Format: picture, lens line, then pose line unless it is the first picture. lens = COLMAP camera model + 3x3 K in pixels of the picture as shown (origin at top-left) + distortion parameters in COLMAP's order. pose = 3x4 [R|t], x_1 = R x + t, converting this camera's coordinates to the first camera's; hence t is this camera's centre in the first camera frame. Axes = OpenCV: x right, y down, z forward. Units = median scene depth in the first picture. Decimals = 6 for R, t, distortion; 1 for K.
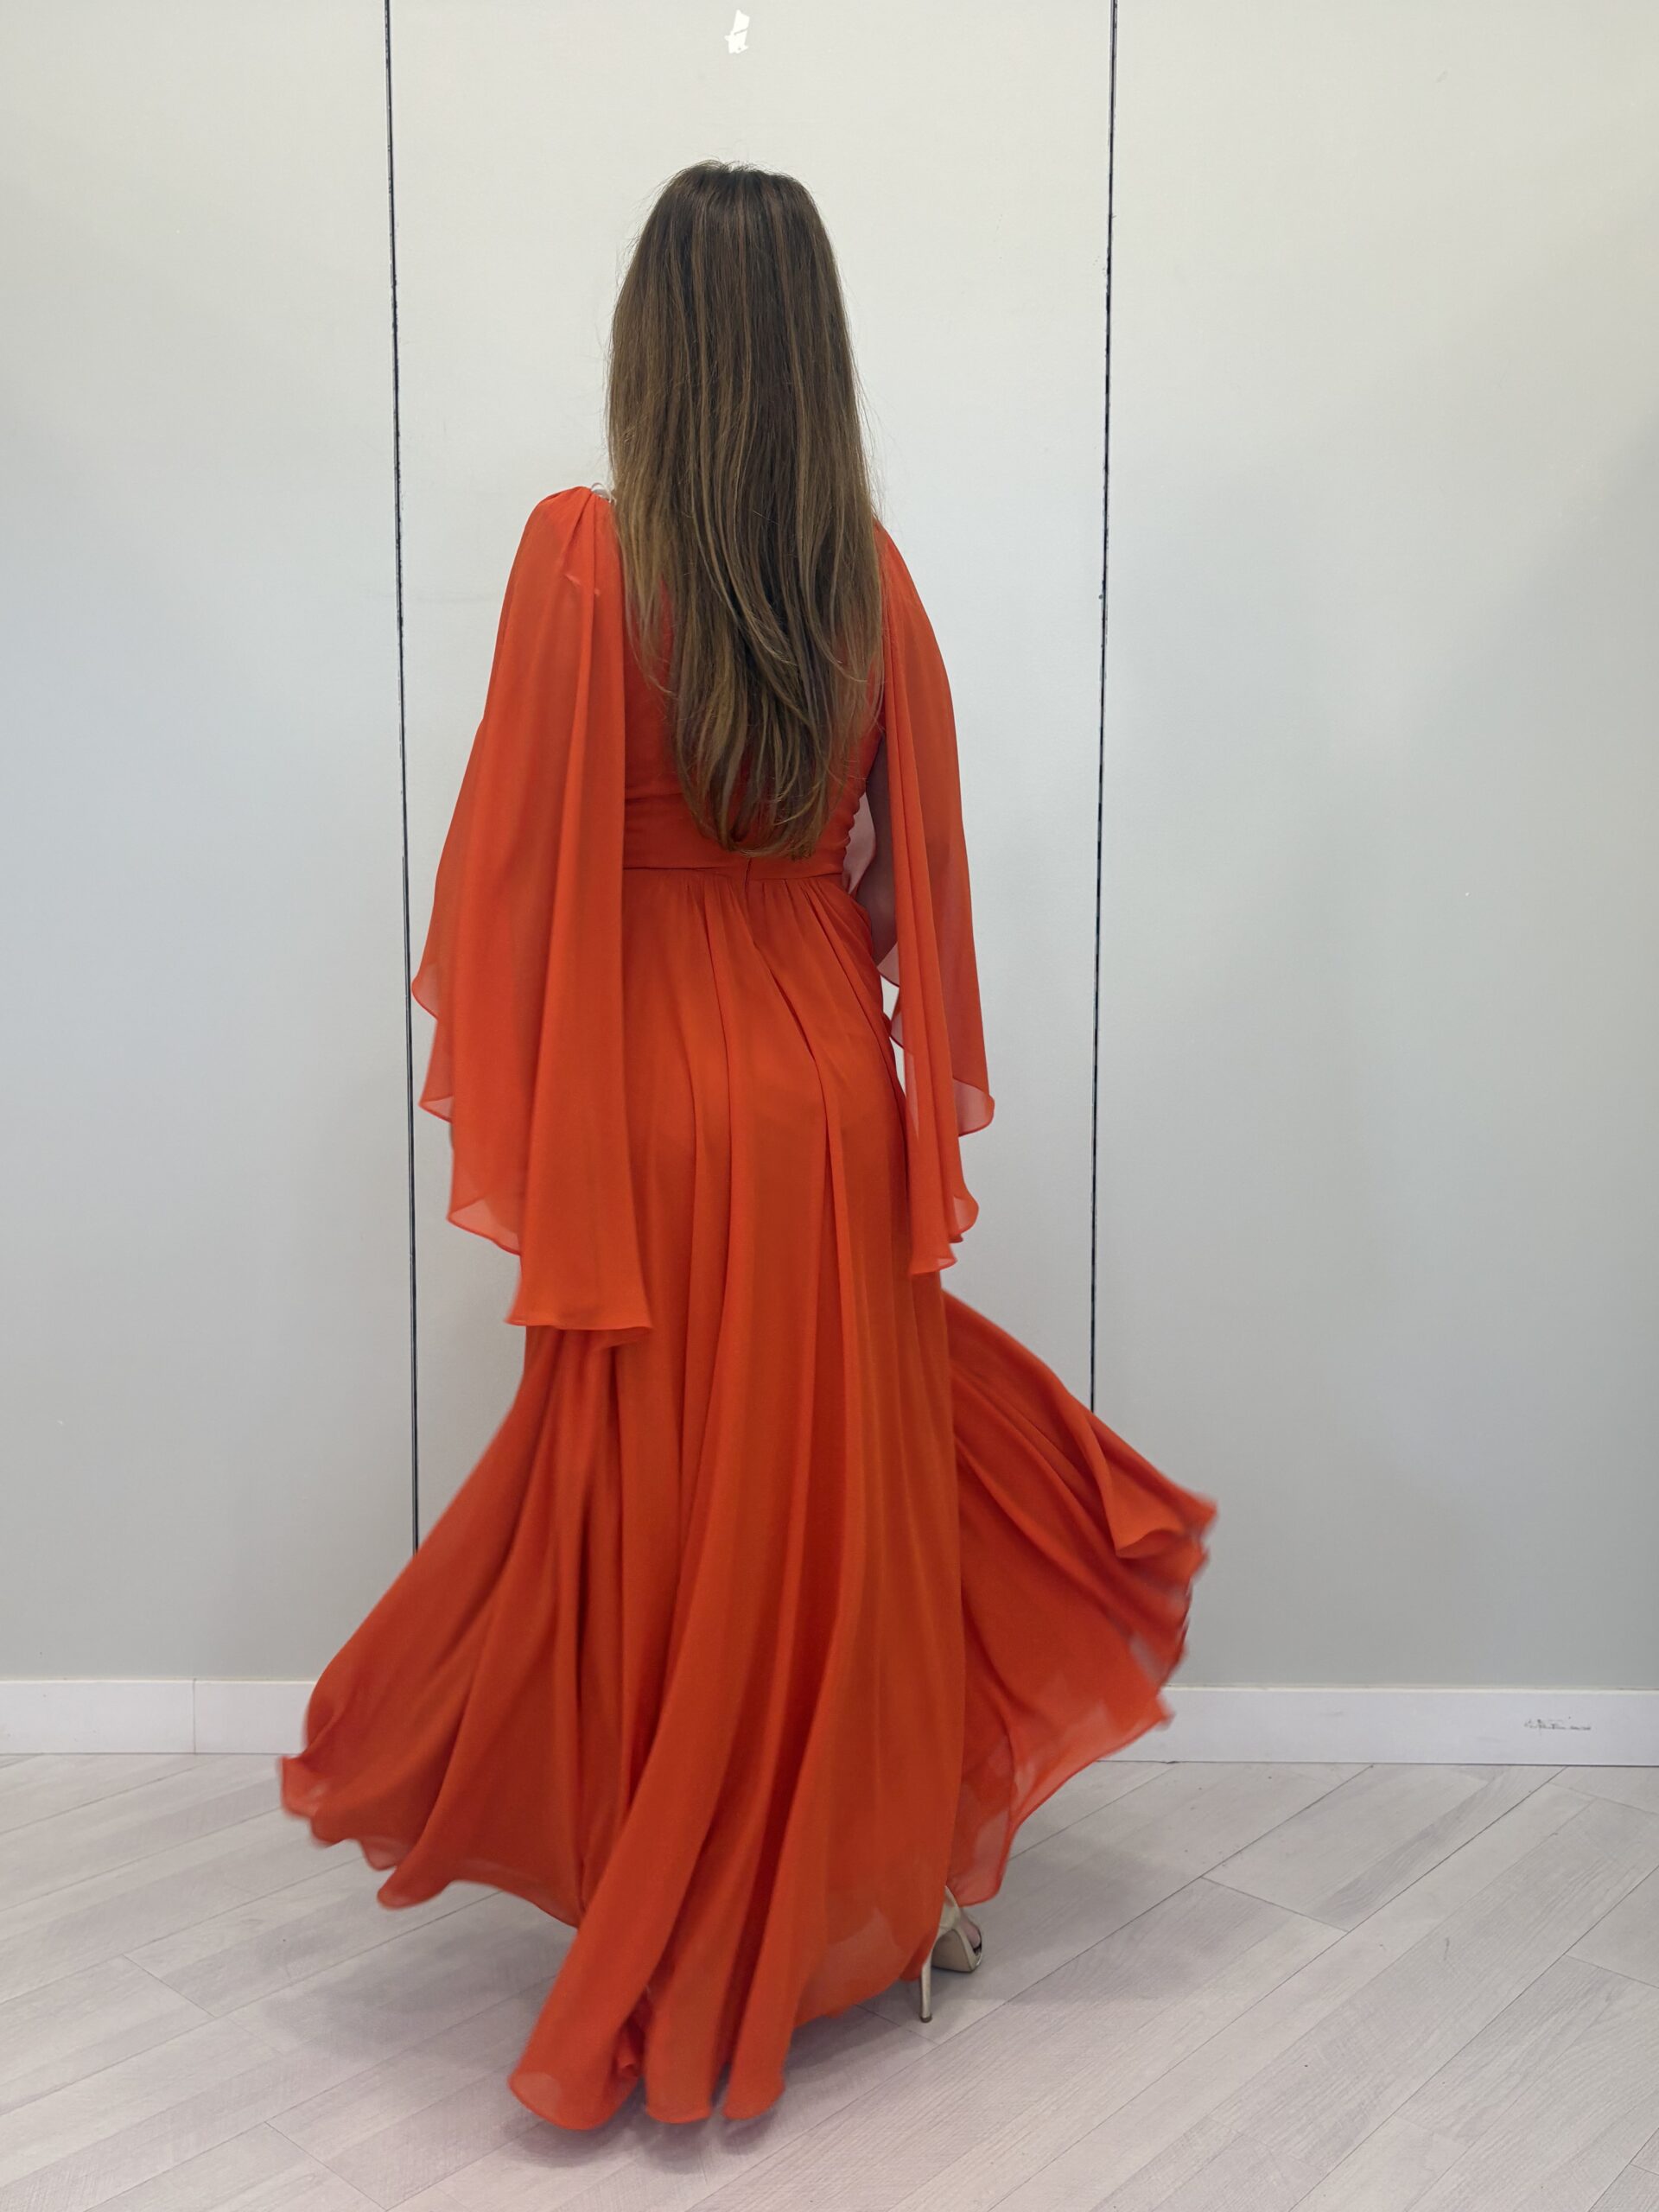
lens RADIAL K [[1962.0, 0, 824.4], [0, 1962.0, 1175.5], [0, 0, 1]] dist [-0.019823, 0.070557]
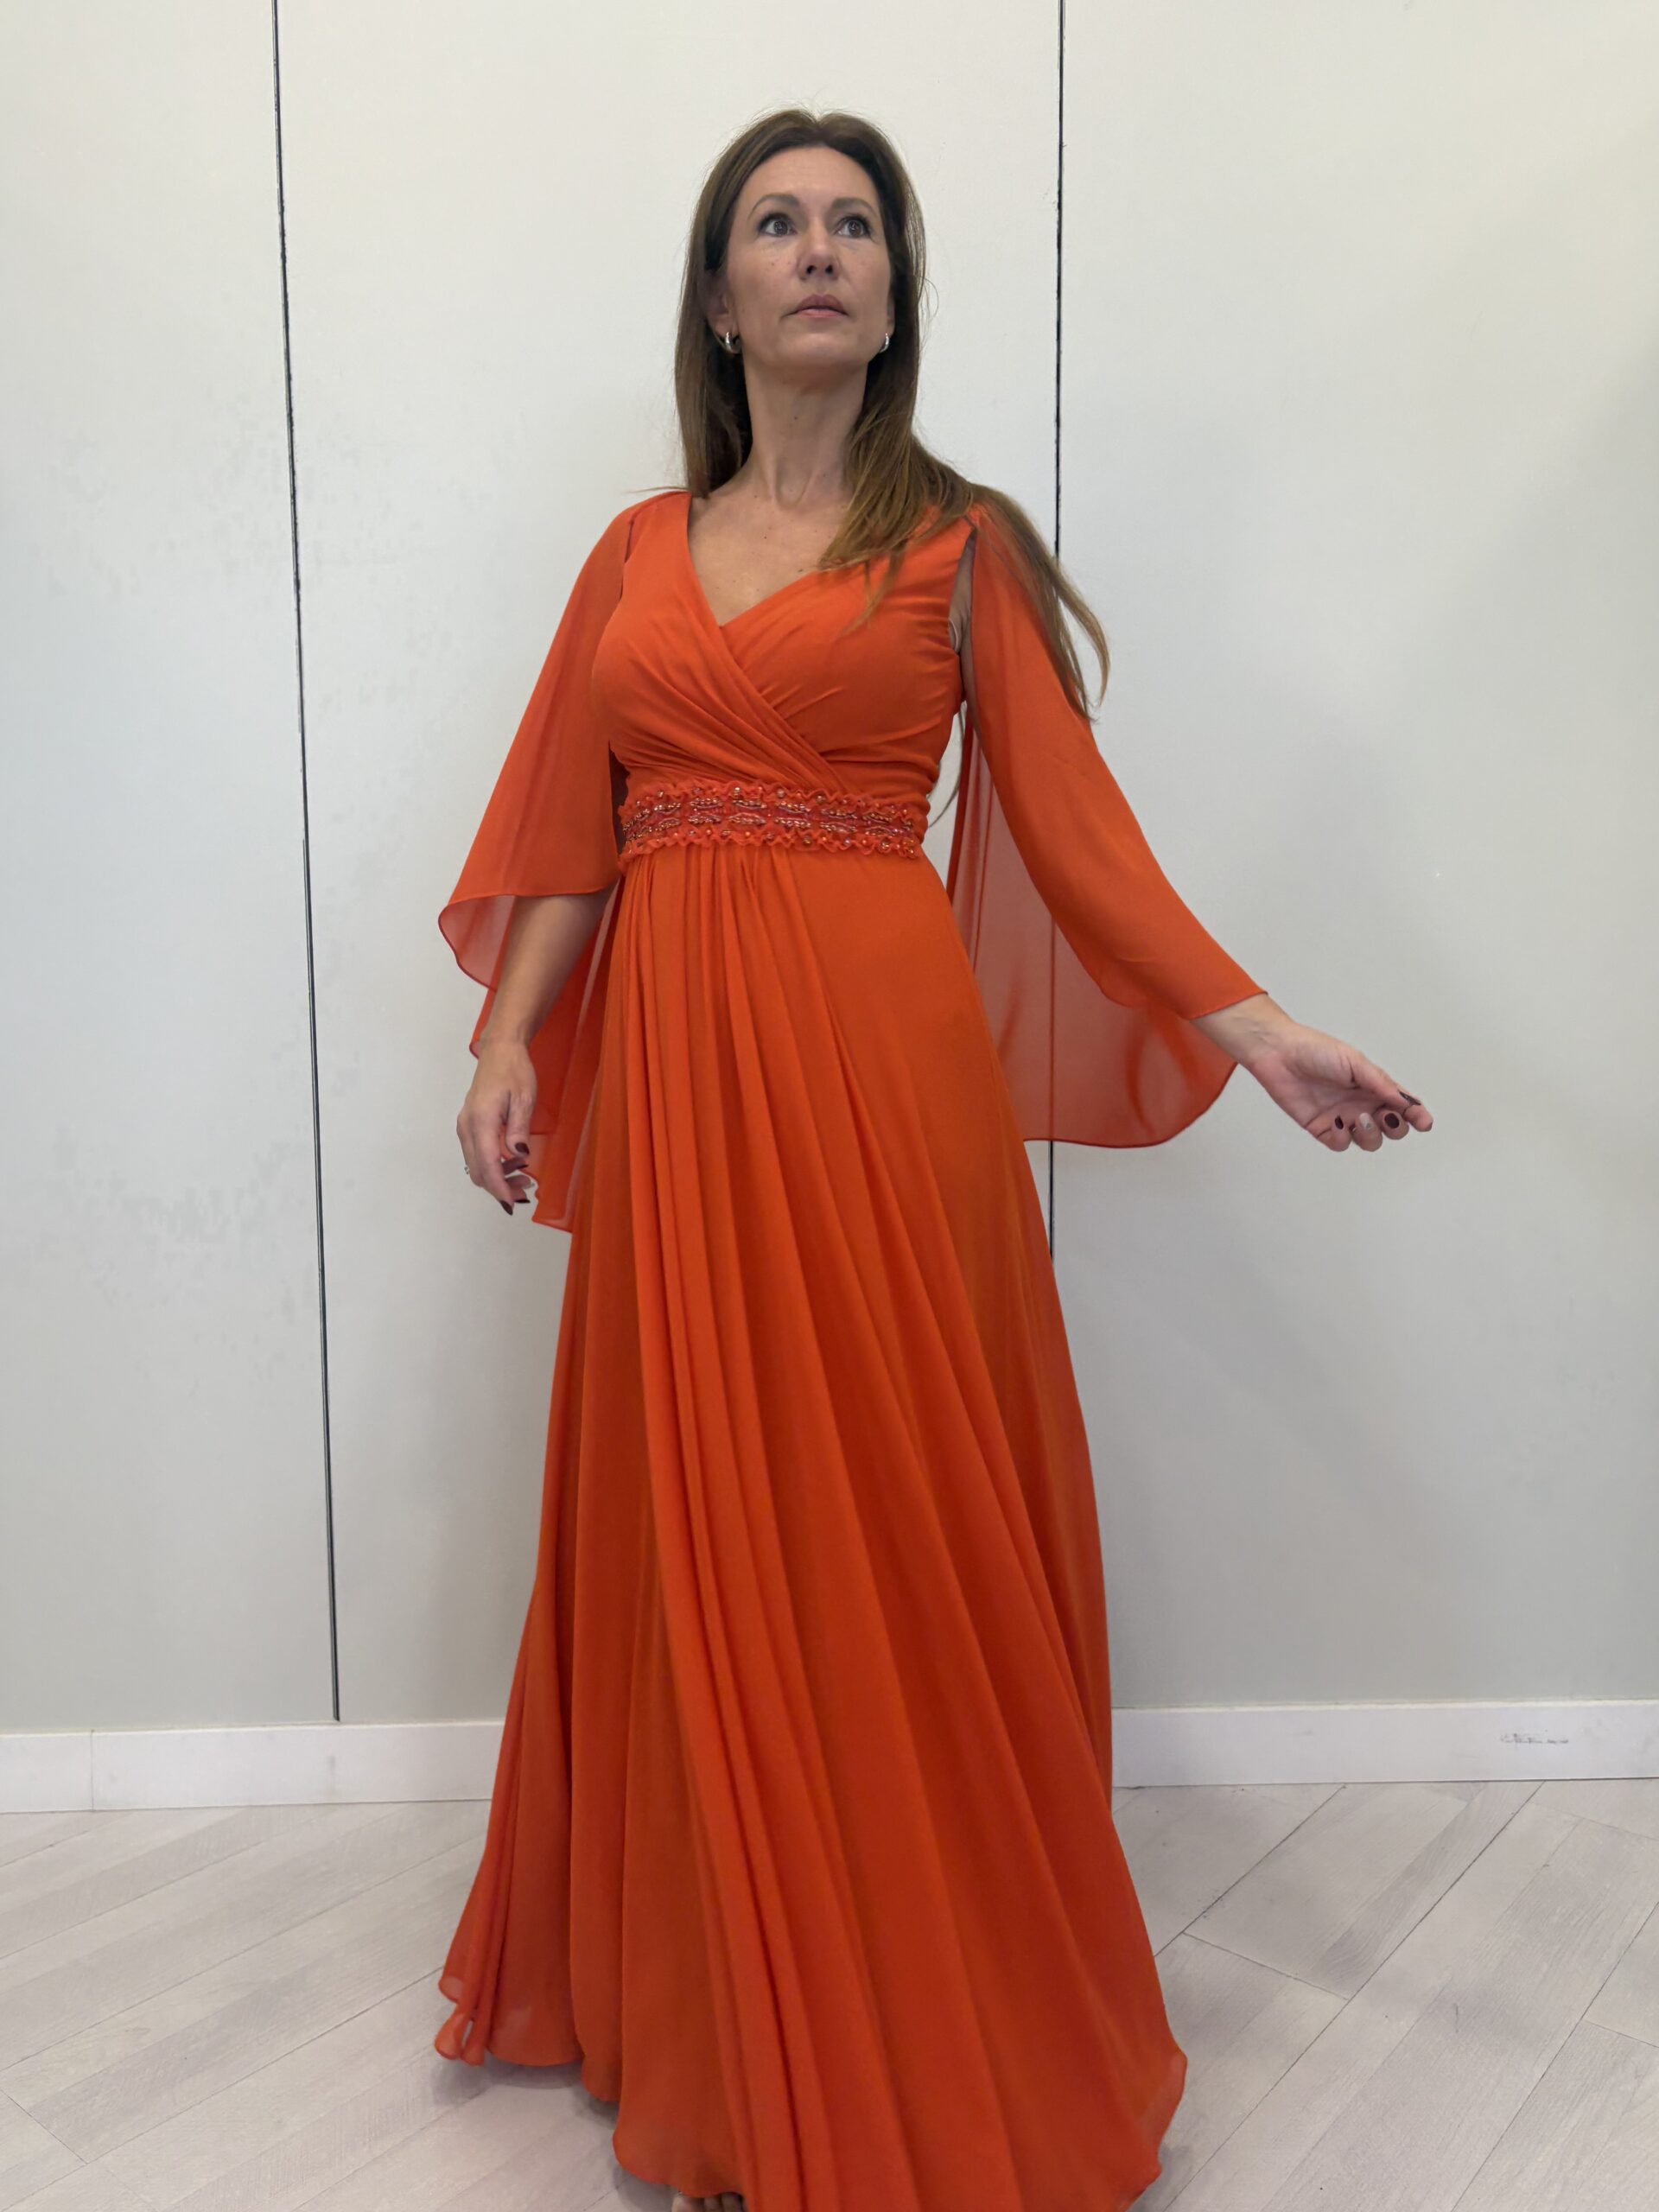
lens RADIAL K [[1703.0, 0, 814.7], [0, 1703.0, 1158.5], [0, 0, 1]] dist [0.011494, 0.010730]
pose [[0.999191, -0.012668, 0.038167, -0.007827], [0.012283, 0.999871, 0.010313, -0.018600], [-0.038293, -0.009836, 0.999218, 0.187334]]
